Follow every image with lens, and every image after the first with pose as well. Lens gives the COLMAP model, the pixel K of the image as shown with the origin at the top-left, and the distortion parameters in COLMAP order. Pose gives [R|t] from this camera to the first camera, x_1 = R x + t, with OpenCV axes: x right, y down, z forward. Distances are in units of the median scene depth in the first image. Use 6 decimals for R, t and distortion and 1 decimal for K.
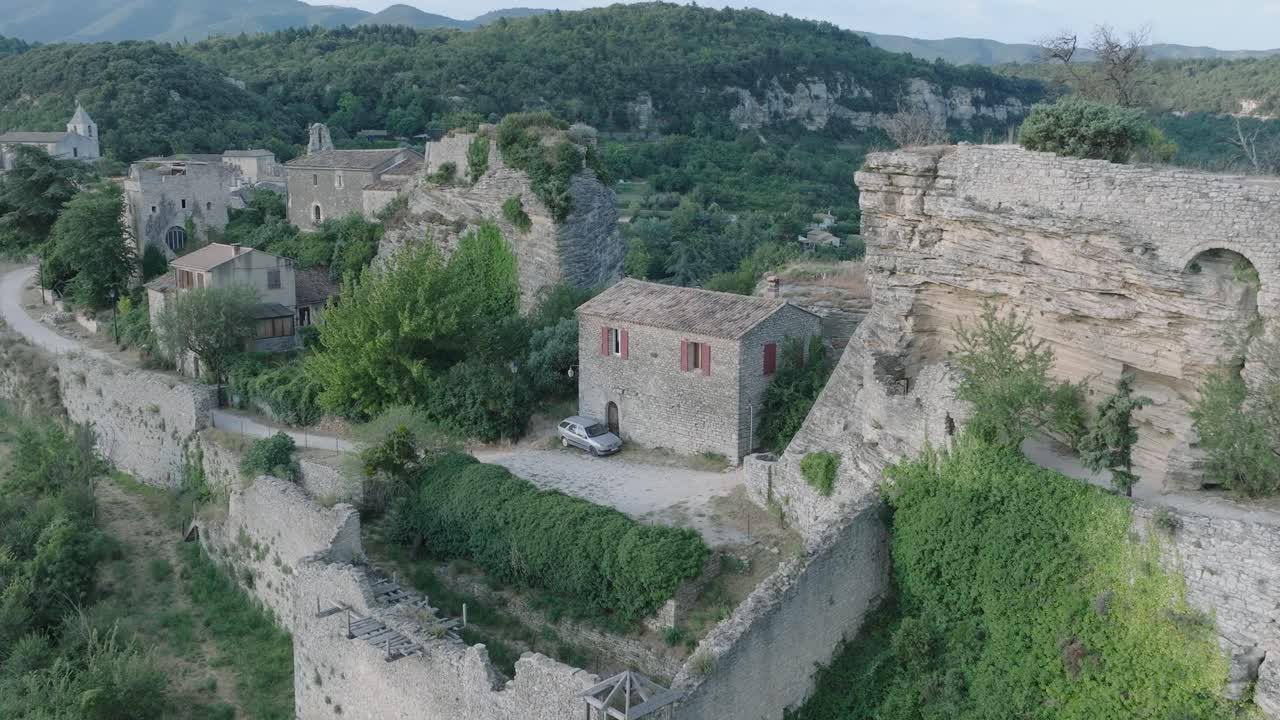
lens RADIAL K [[1148.9, 0, 640.0], [0, 1148.9, 360.0], [0, 0, 1]] dist [0.025725, -0.018593]
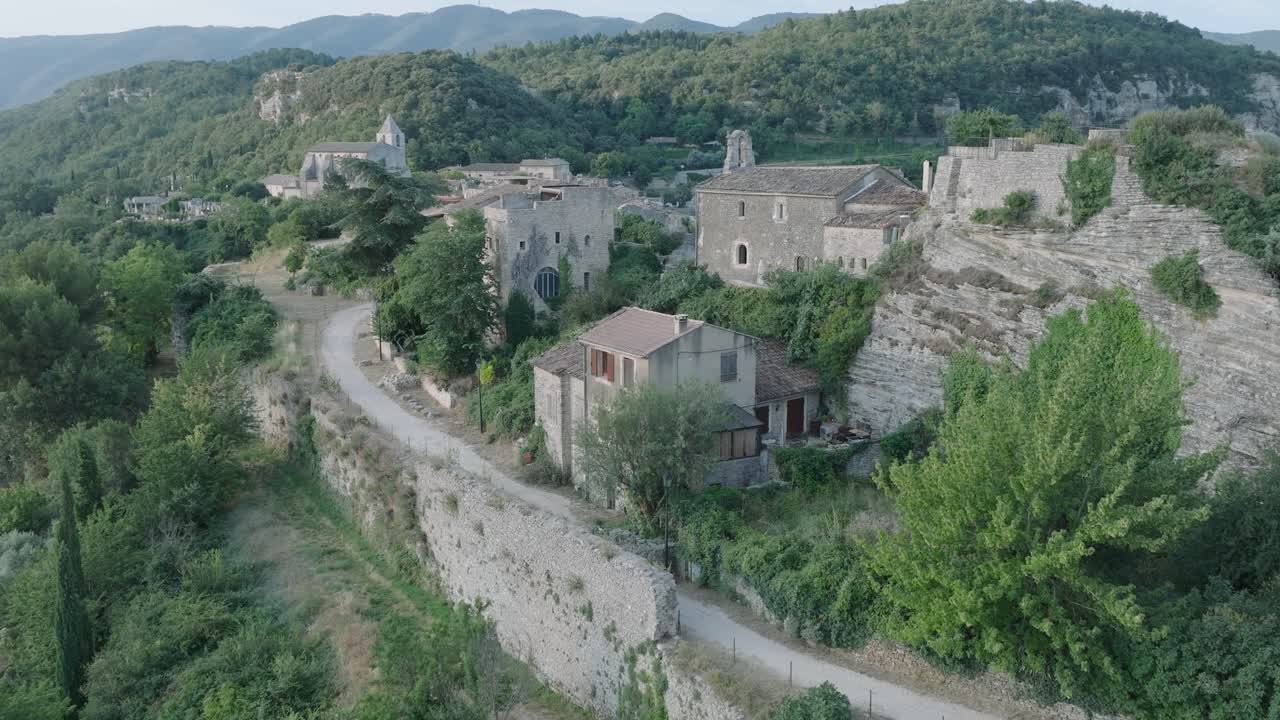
lens RADIAL K [[1148.9, 0, 640.0], [0, 1148.9, 360.0], [0, 0, 1]] dist [0.025725, -0.018593]
pose [[0.976493, 0.035676, -0.212576, -0.161104], [-0.036677, 0.999327, -0.000765, -0.050853], [0.212406, 0.008544, 0.977144, 0.244034]]
